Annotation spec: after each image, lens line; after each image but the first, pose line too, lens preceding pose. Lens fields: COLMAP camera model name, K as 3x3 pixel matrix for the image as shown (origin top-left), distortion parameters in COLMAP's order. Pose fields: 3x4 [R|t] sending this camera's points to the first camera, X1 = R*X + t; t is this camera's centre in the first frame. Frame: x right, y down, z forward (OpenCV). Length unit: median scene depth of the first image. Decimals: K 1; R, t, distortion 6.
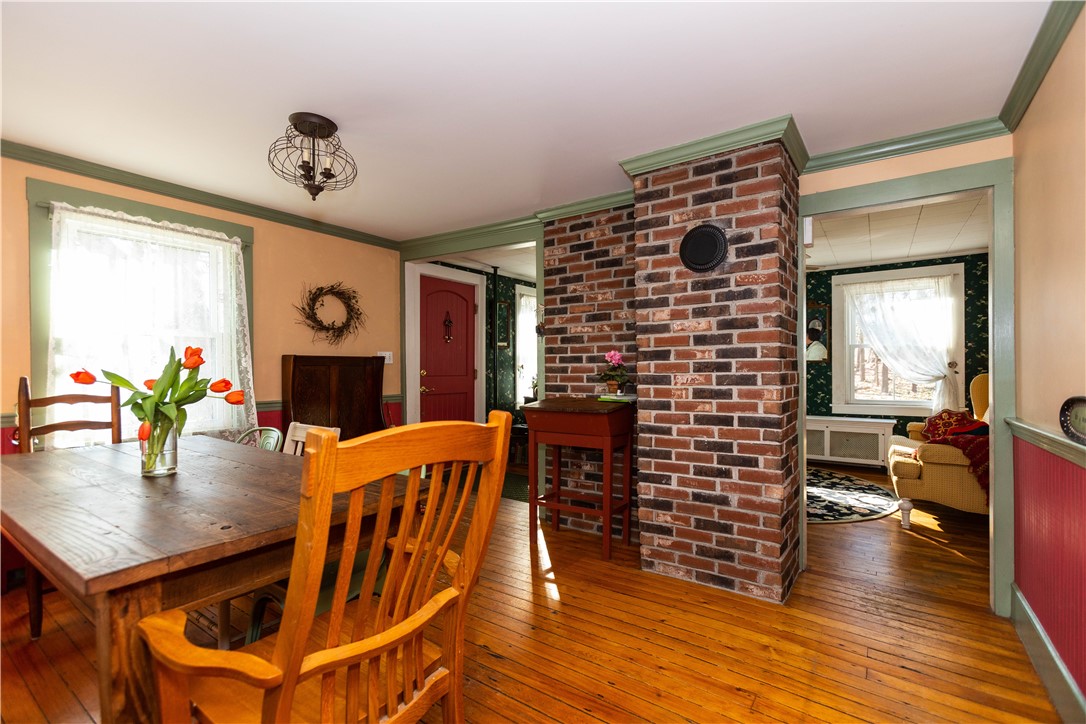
lens RADIAL K [[494.2, 0, 528.1], [0, 494.2, 371.1], [0, 0, 1]] dist [0.003062, 0.000666]
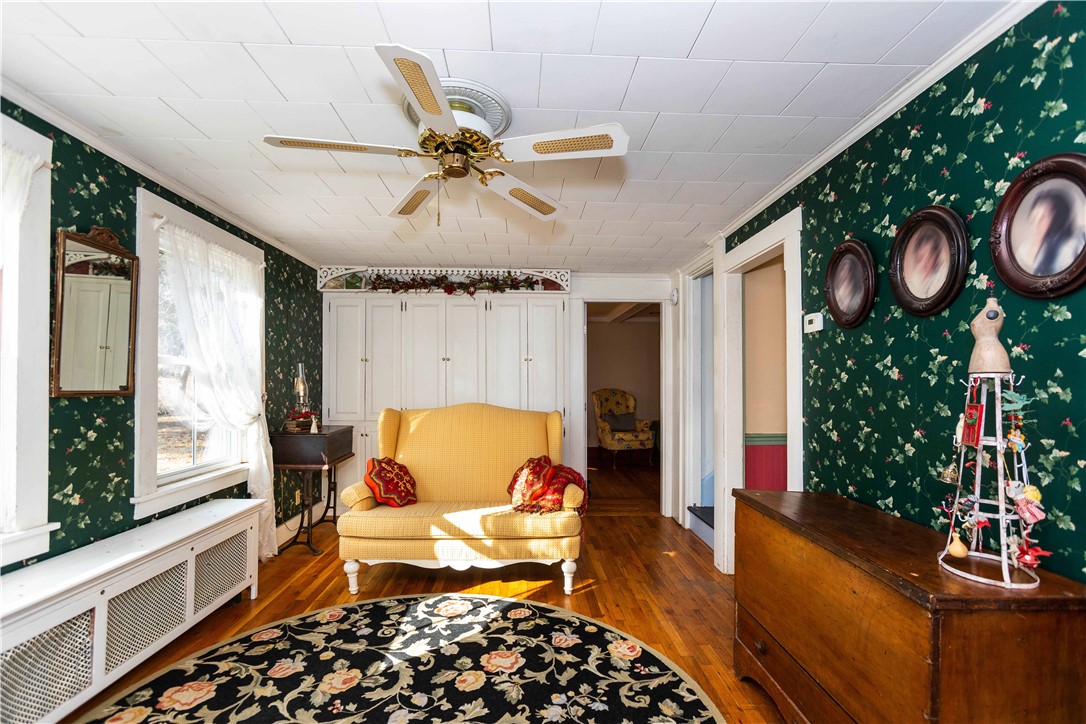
lens RADIAL K [[500.9, 0, 542.9], [0, 500.9, 381.2], [0, 0, 1]] dist [-0.021189, 0.011186]
pose [[-0.631345, 0.010588, 0.775430, 0.084822], [0.007785, 0.999943, -0.007316, -0.025422], [-0.775463, 0.001418, -0.631392, 1.043731]]
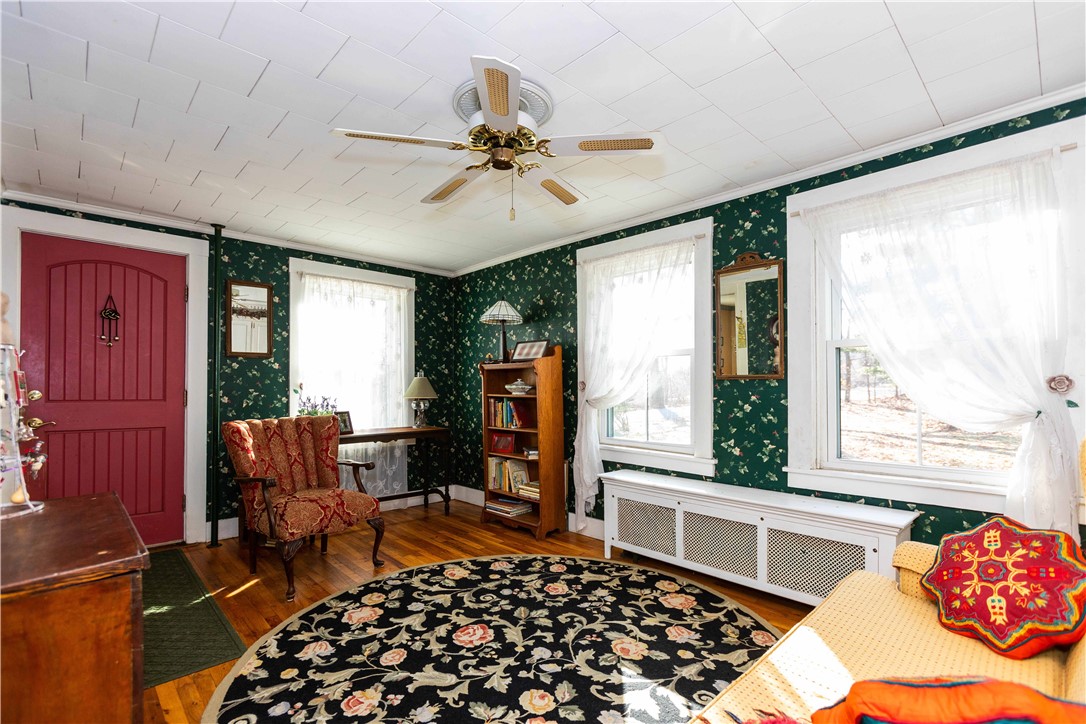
lens RADIAL K [[510.6, 0, 539.2], [0, 510.6, 391.5], [0, 0, 1]] dist [-0.022506, 0.011359]
pose [[0.981965, 0.005077, -0.188995, 0.493908], [-0.005622, 0.999981, -0.002347, -0.003419], [0.188980, 0.003367, 0.981975, 0.499113]]
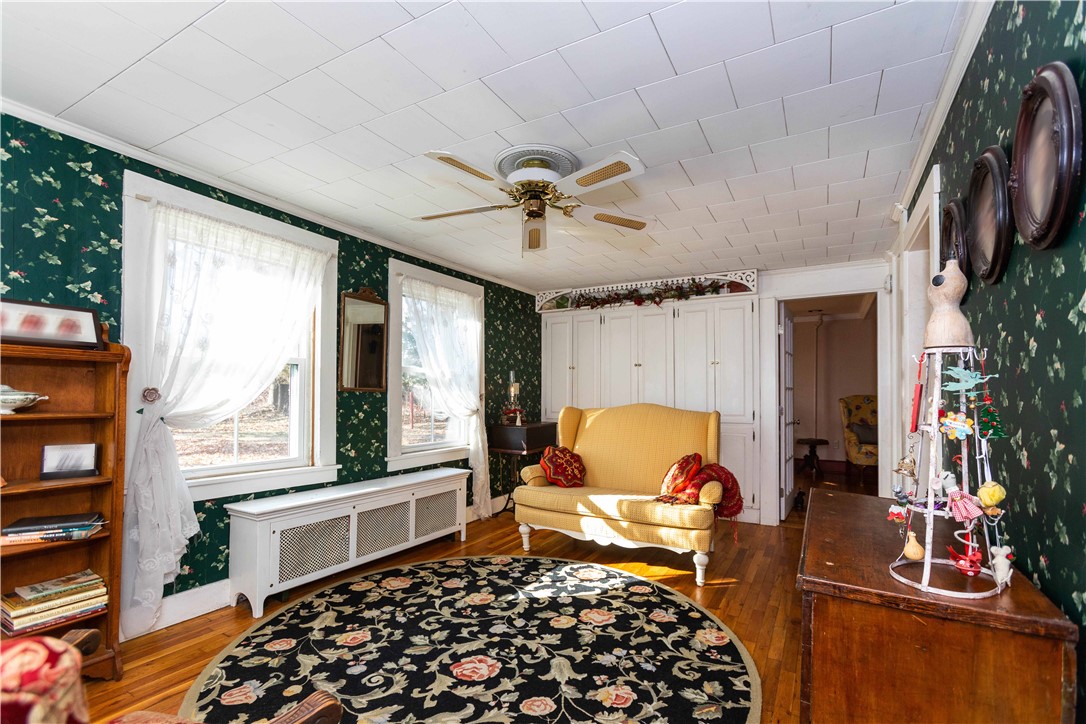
lens RADIAL K [[495.7, 0, 549.0], [0, 495.7, 392.2], [0, 0, 1]] dist [-0.028800, 0.025972]
pose [[-0.123581, 0.012542, 0.992255, -0.047297], [0.004338, 0.999917, -0.012098, -0.009271], [-0.992325, 0.002809, -0.123626, 0.912278]]
